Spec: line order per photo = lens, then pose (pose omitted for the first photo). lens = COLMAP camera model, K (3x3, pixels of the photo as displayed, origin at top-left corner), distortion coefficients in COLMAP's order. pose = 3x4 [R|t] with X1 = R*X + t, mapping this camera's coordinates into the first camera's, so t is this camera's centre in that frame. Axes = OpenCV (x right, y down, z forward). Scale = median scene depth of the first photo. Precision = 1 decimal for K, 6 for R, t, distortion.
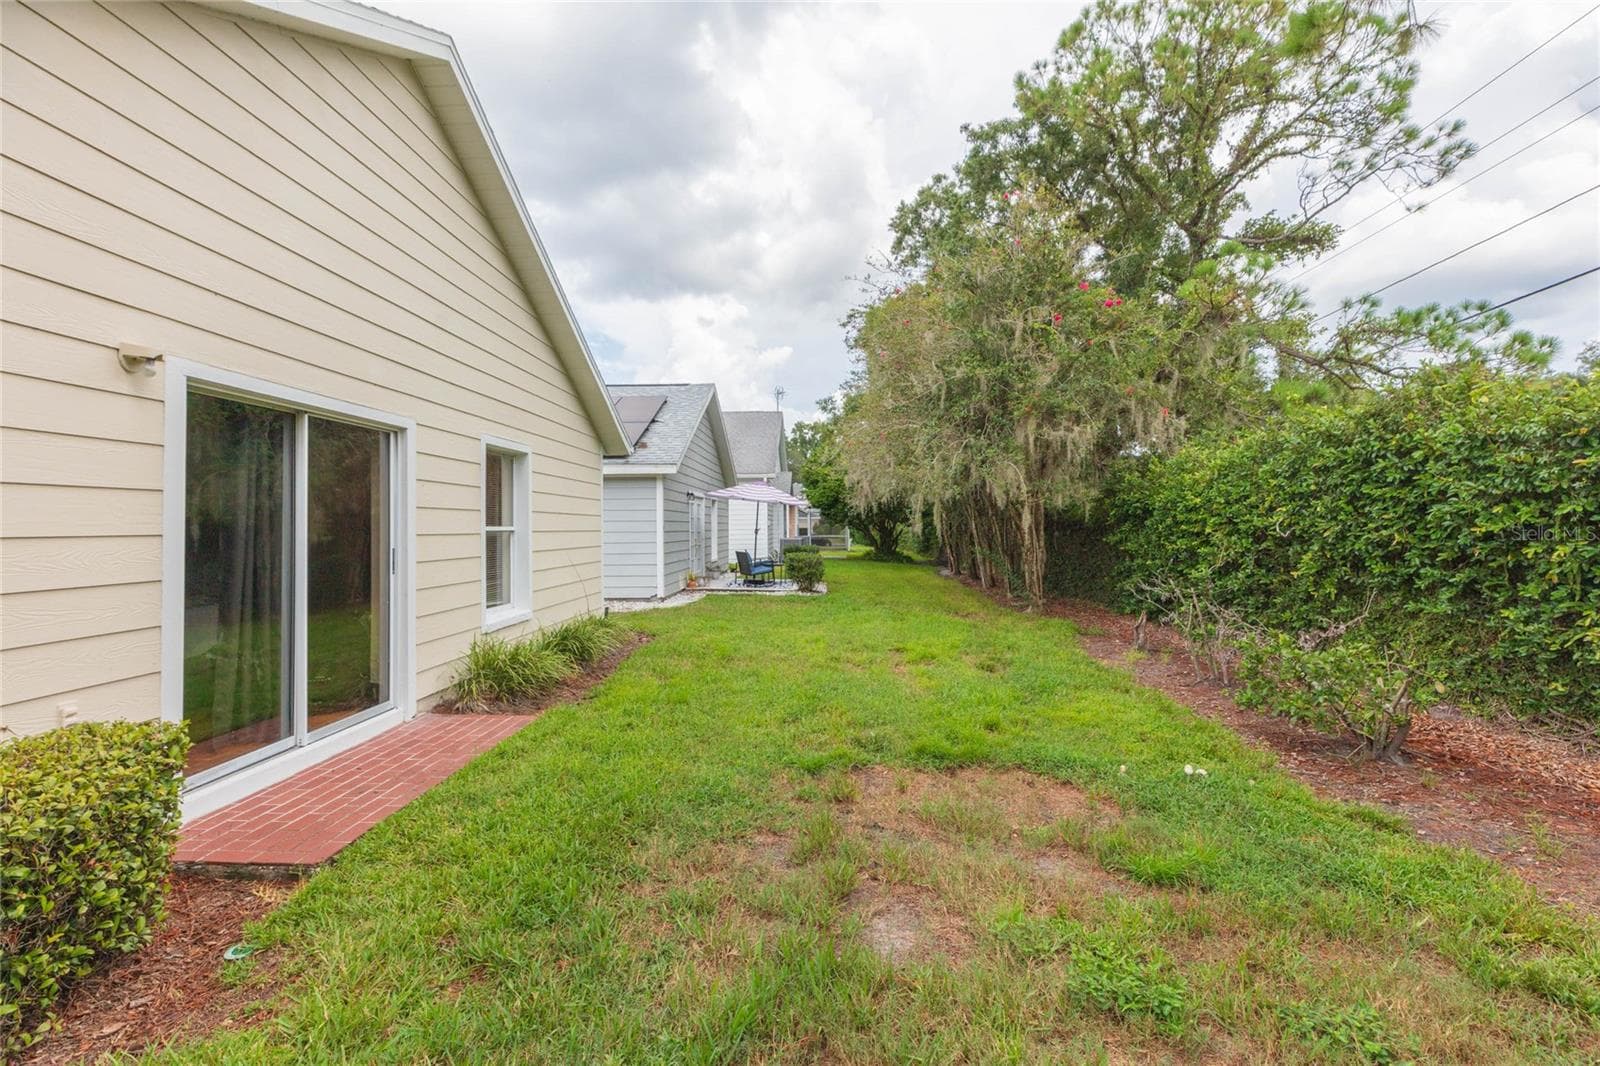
lens RADIAL K [[724.9, 0, 798.1], [0, 724.9, 505.5], [0, 0, 1]] dist [0.002016, -0.000945]
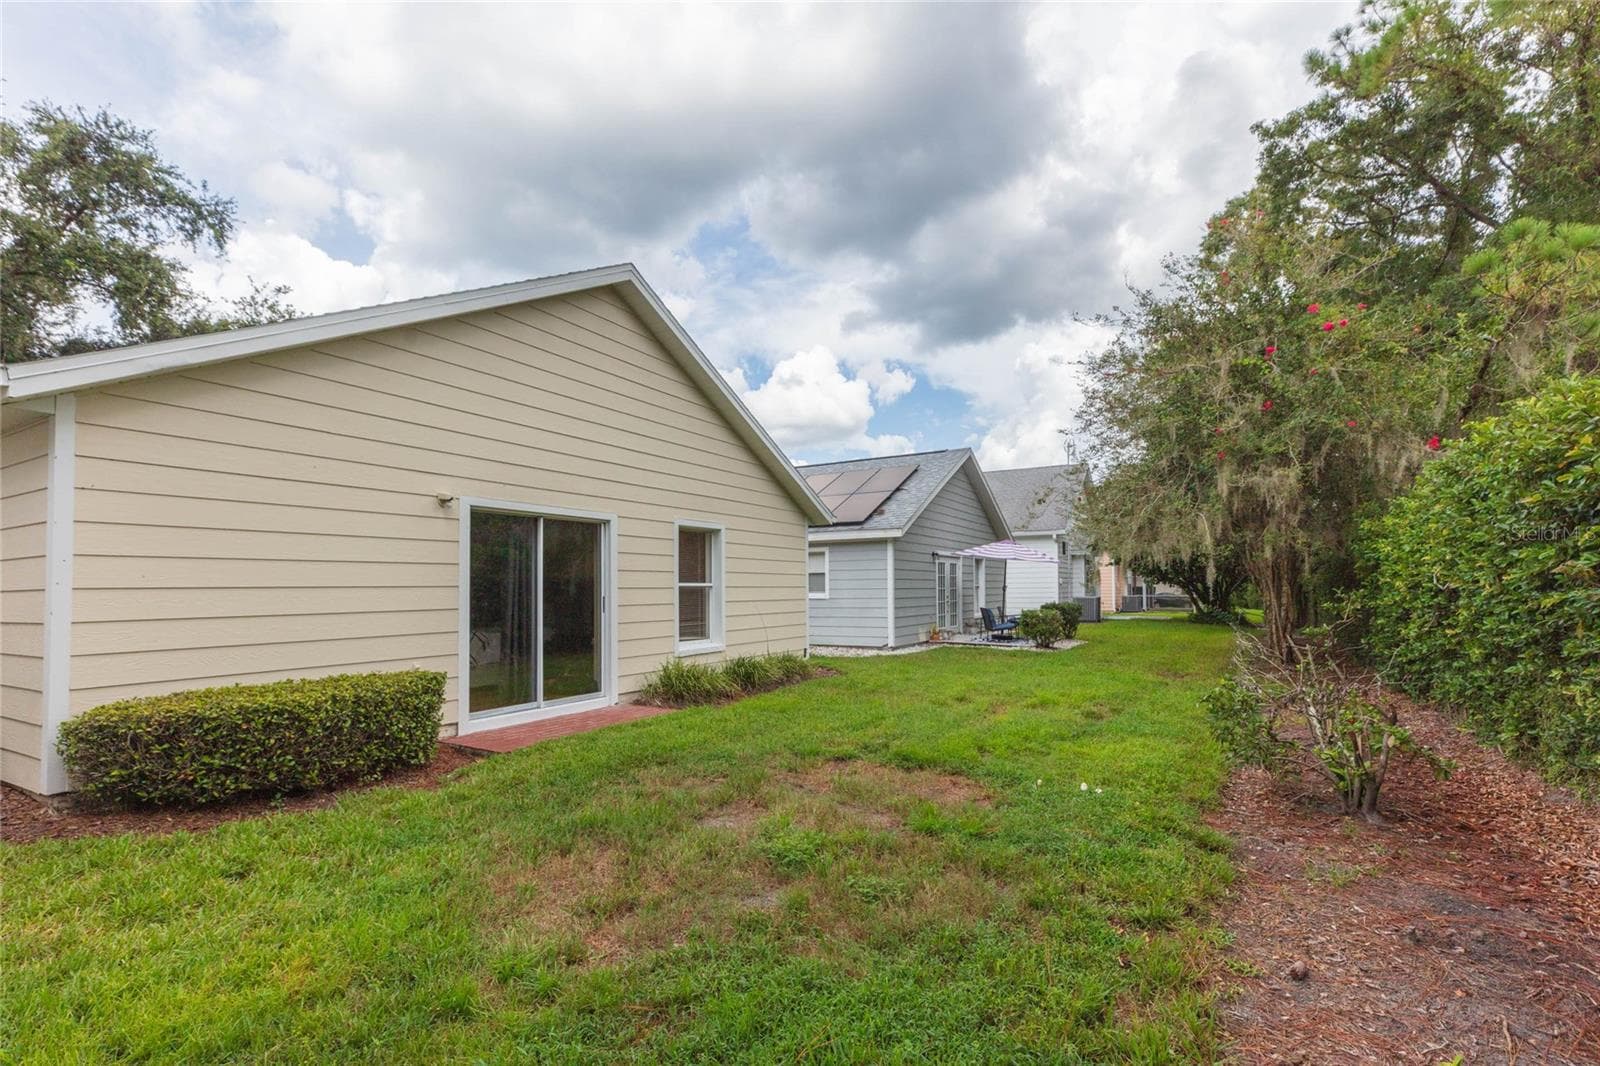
lens RADIAL K [[724.9, 0, 769.6], [0, 724.9, 562.3], [0, 0, 1]] dist [0.002016, -0.000945]
pose [[0.870207, -0.020364, -0.492265, 0.274853], [0.018408, 0.999792, -0.008819, 0.002639], [0.492342, -0.001387, 0.870401, -0.102714]]
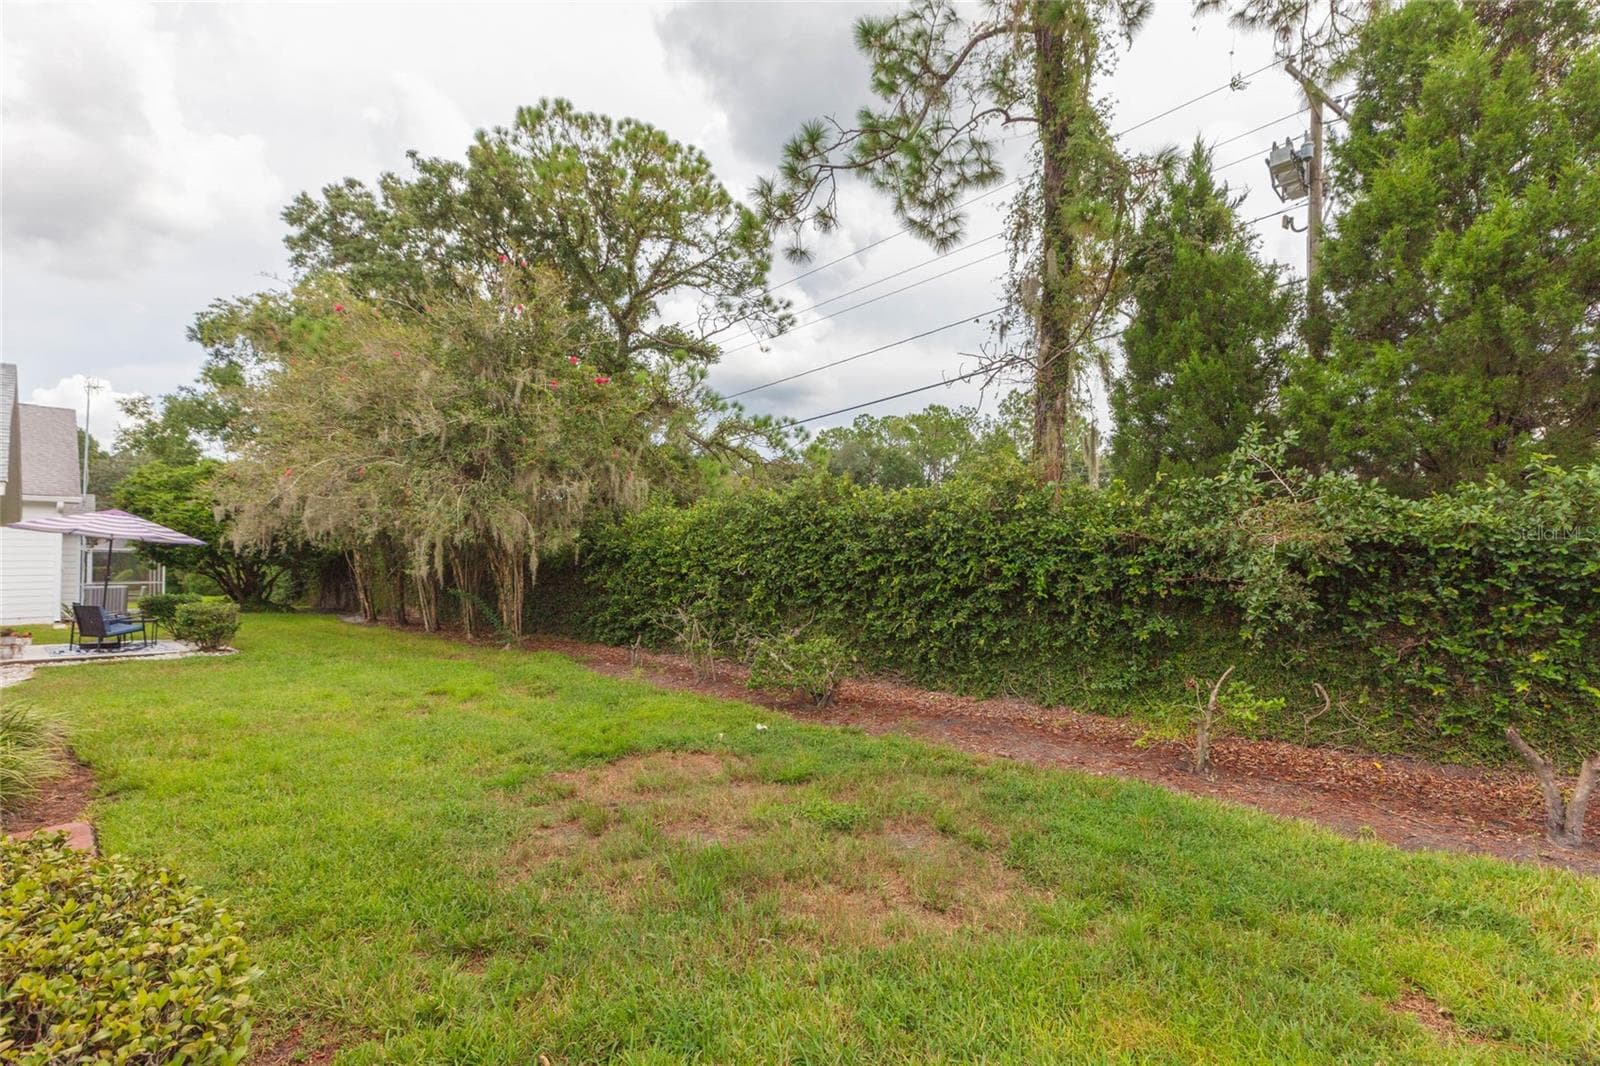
lens RADIAL K [[724.9, 0, 803.0], [0, 724.9, 520.8], [0, 0, 1]] dist [0.002016, -0.000945]
pose [[0.668867, 0.042528, 0.742164, -0.228619], [-0.016415, 0.998964, -0.042450, -0.003810], [-0.743201, 0.016211, 0.668872, -0.043066]]
